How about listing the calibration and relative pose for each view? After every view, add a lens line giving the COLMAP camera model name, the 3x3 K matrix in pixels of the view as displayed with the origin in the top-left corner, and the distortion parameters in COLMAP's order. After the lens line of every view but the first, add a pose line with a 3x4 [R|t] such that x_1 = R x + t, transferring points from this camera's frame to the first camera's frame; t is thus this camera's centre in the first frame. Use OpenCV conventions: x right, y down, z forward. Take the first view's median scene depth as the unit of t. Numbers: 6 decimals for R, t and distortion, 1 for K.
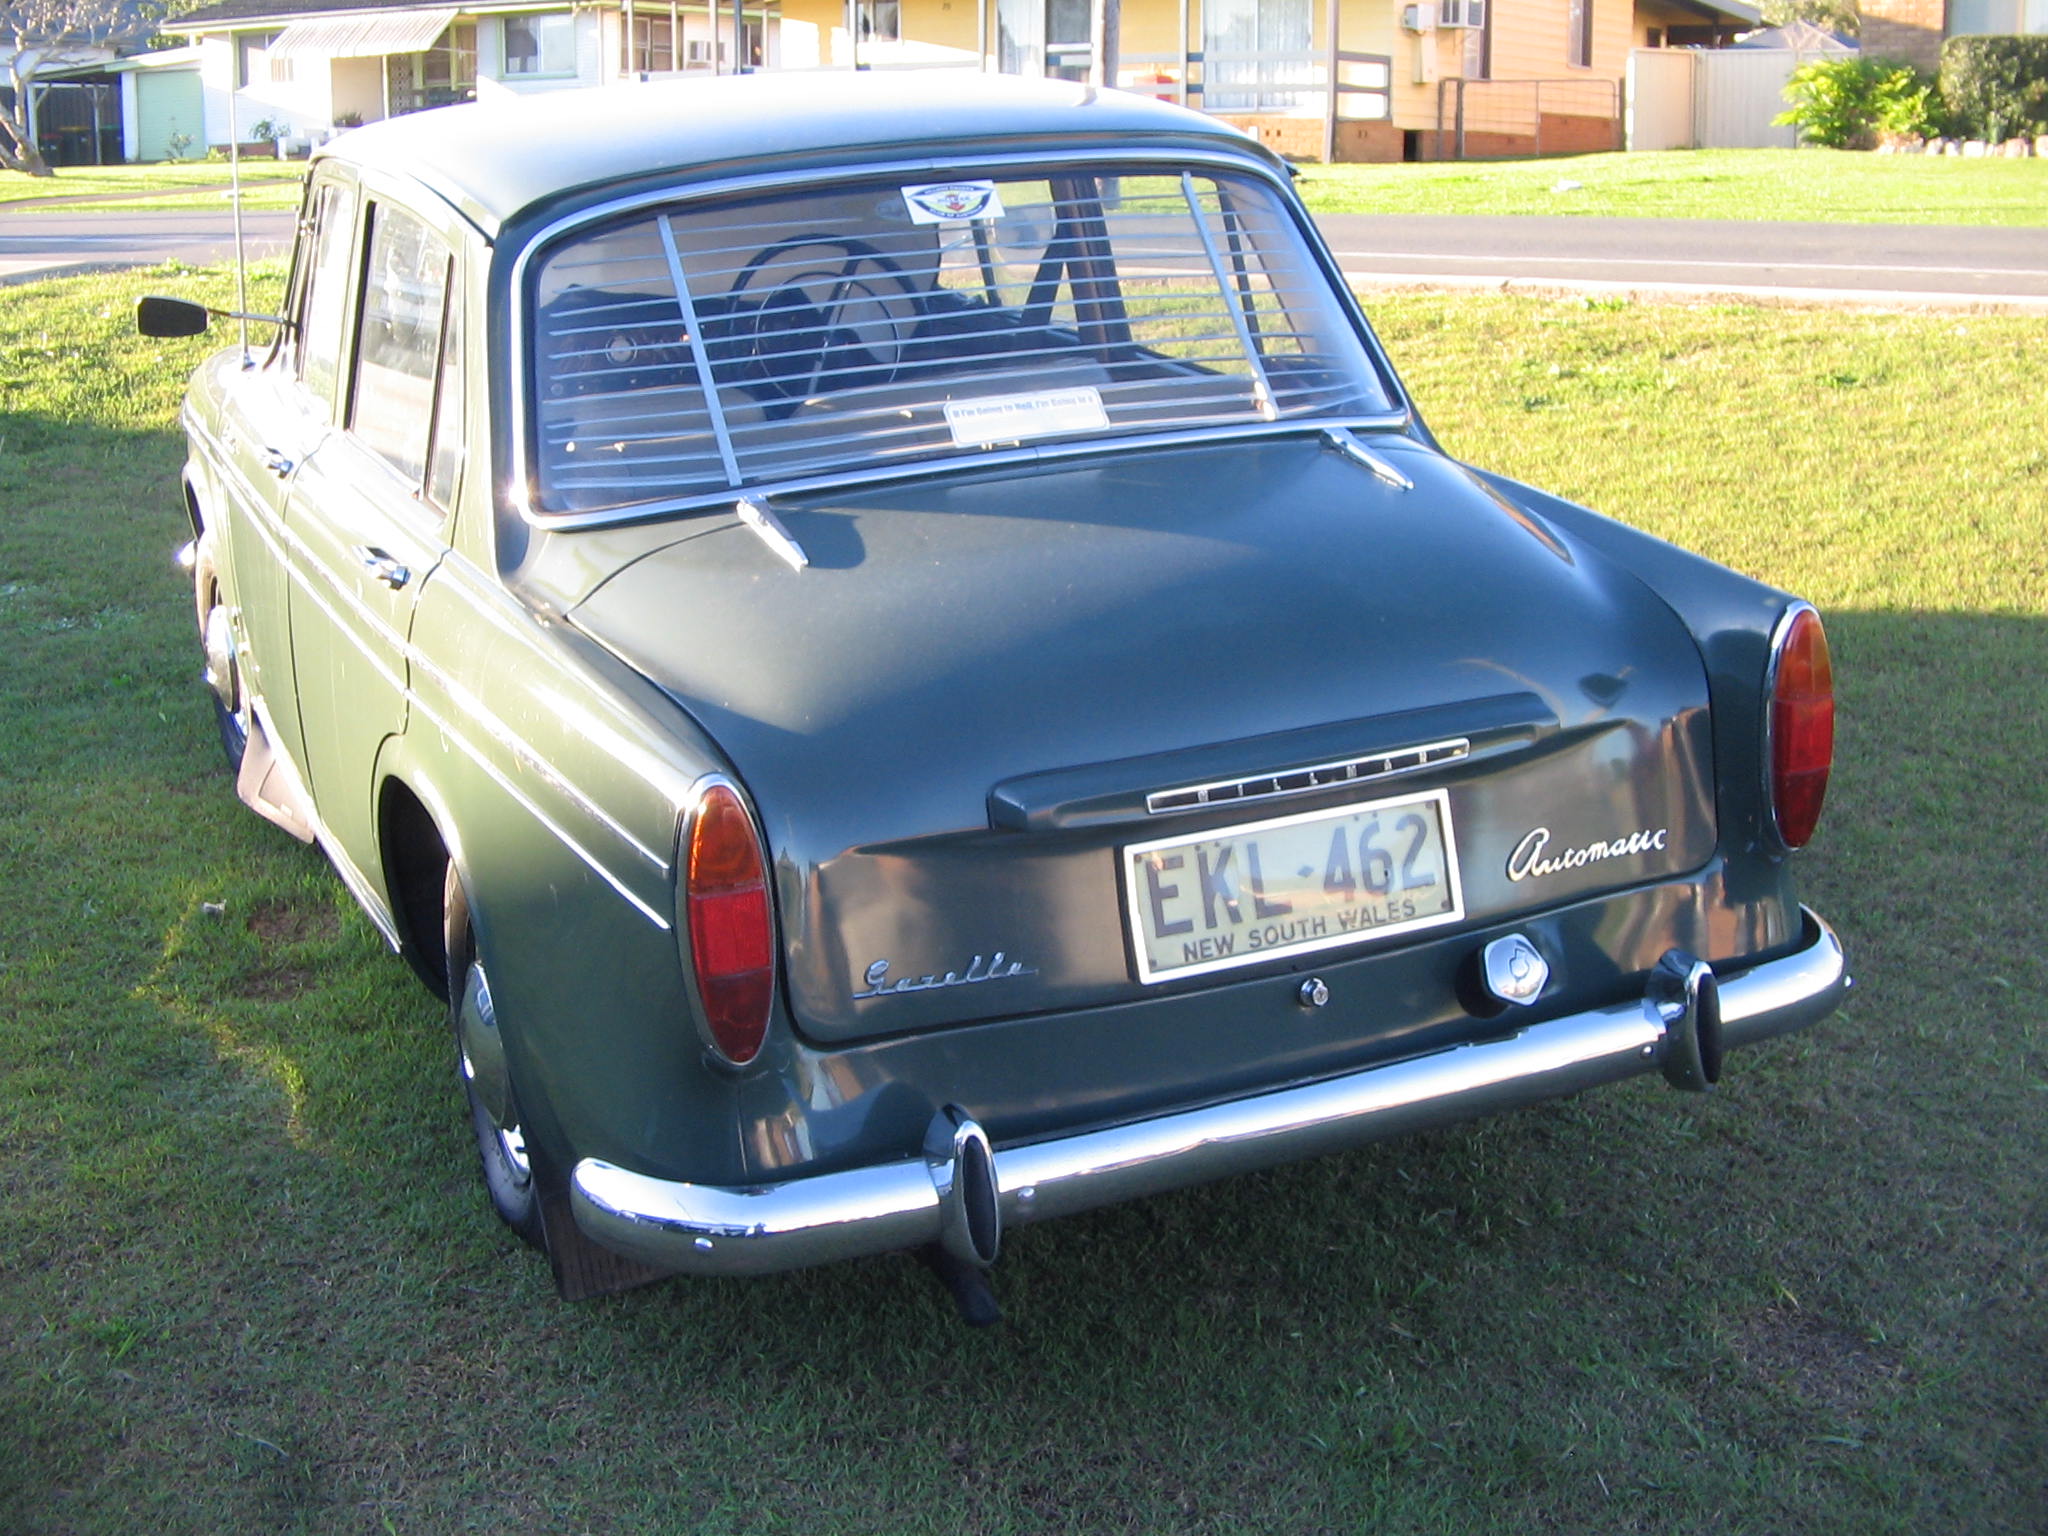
lens RADIAL K [[2770.7, 0, 1023.0], [0, 2770.7, 695.3], [0, 0, 1]] dist [-0.186191, 0.220560]
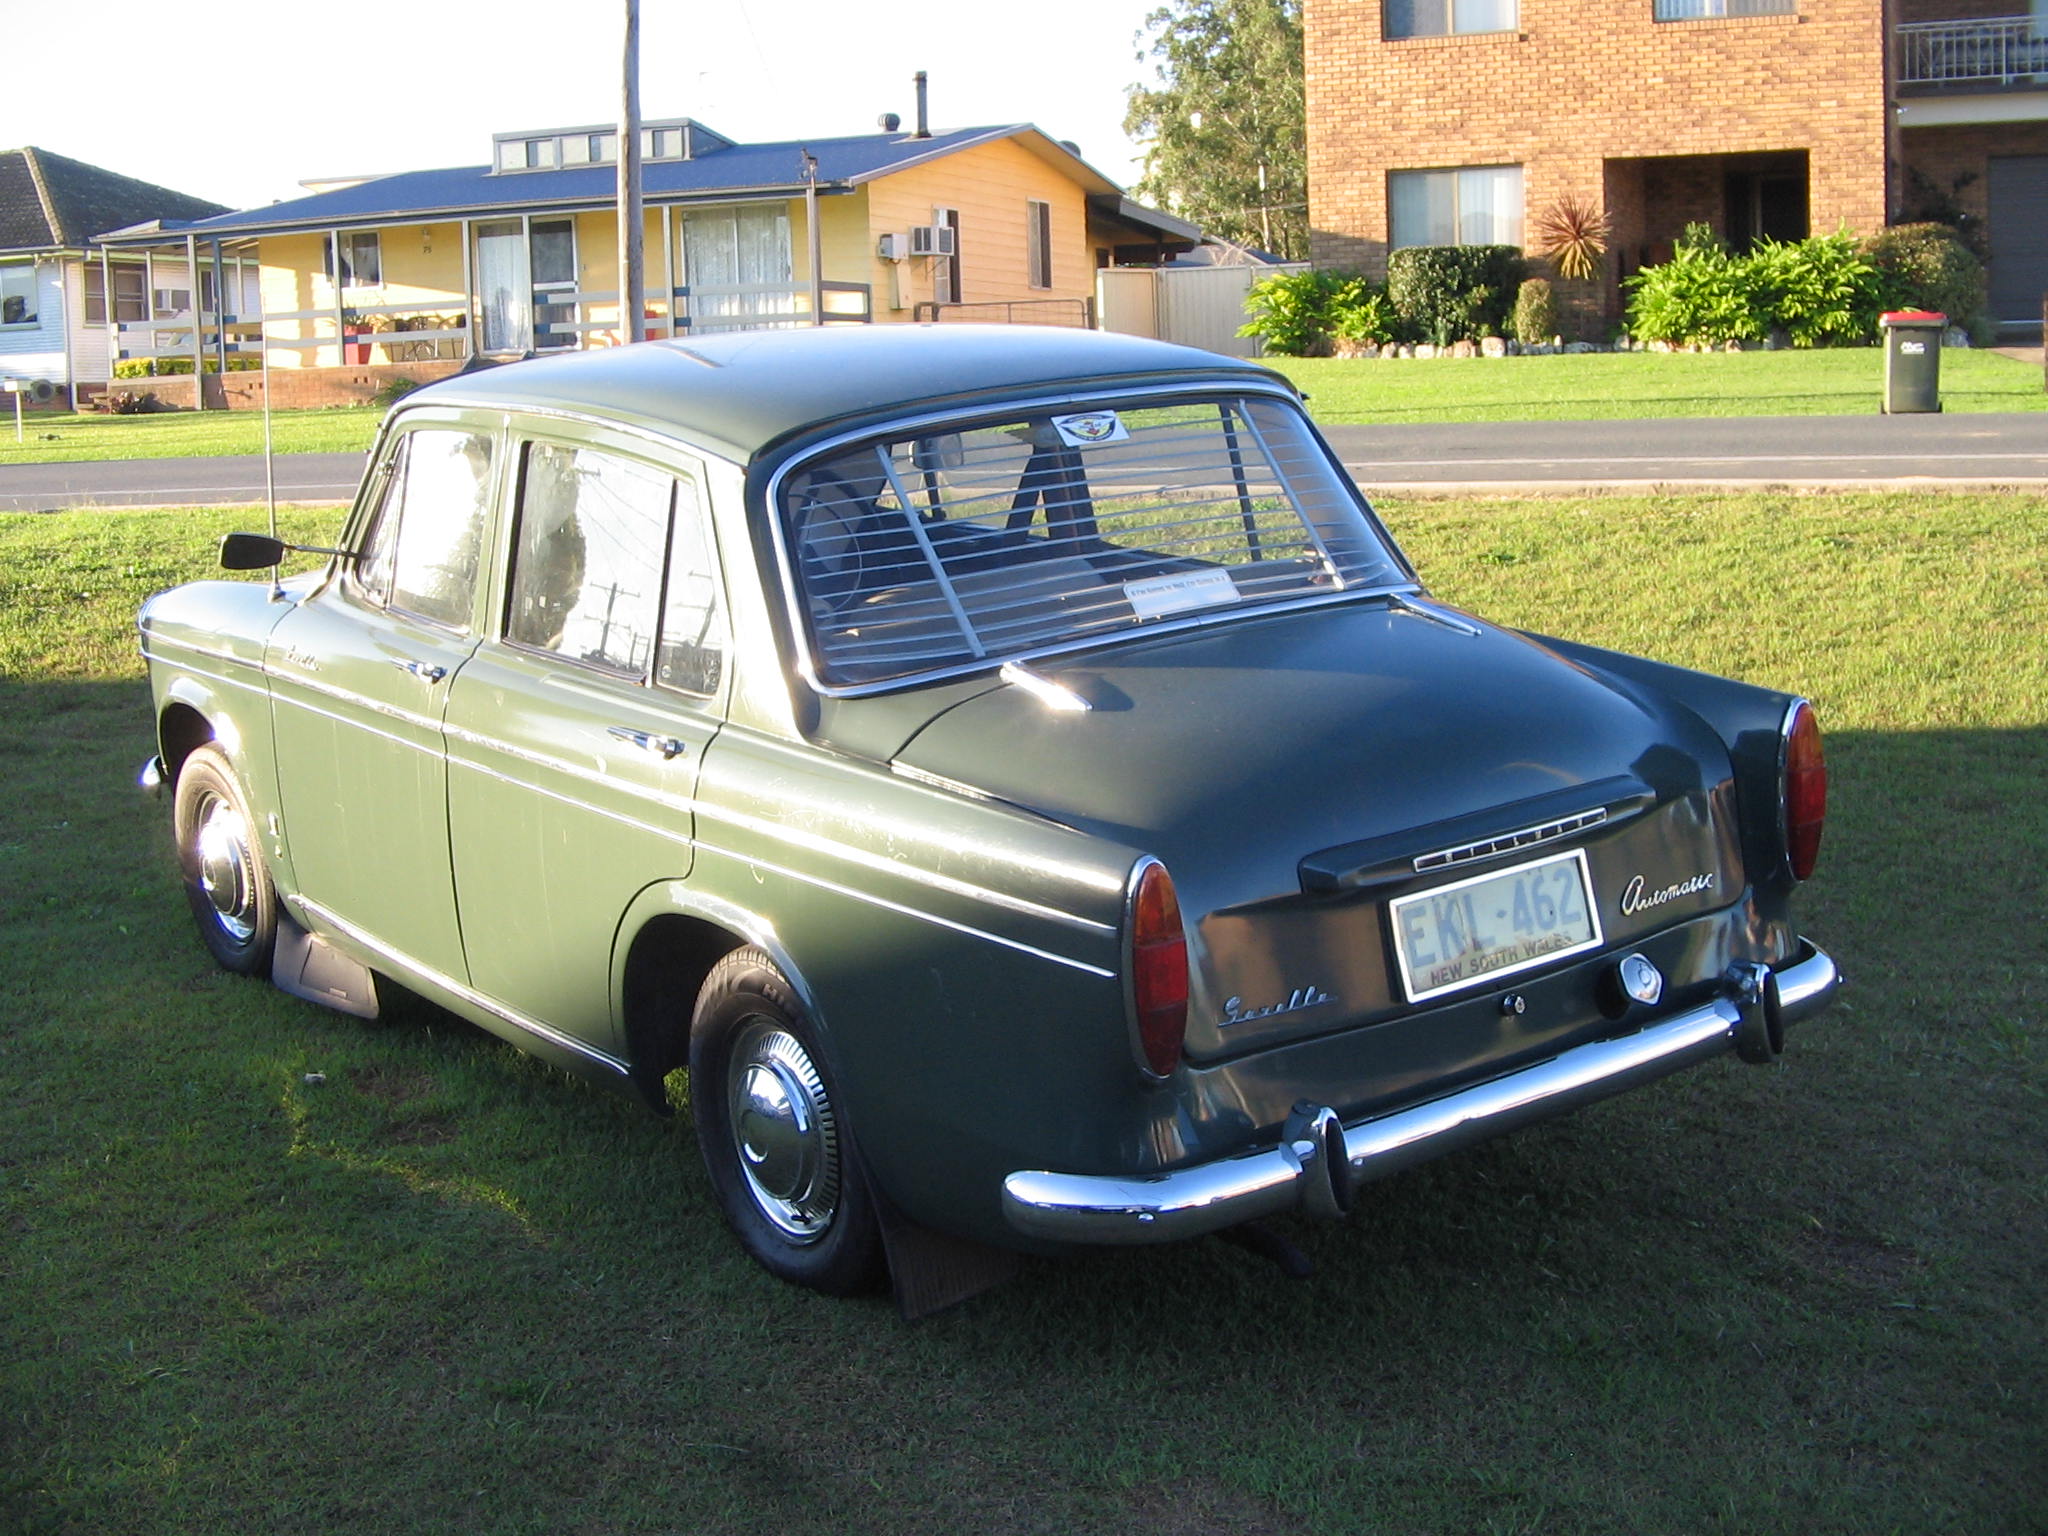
lens RADIAL K [[2770.7, 0, 1023.0], [0, 2770.7, 695.3], [0, 0, 1]] dist [-0.186191, 0.220560]
pose [[0.977307, -0.051690, 0.205425, -0.318692], [0.068157, 0.994934, -0.073905, 0.033353], [-0.200564, 0.086229, 0.975878, -0.214207]]
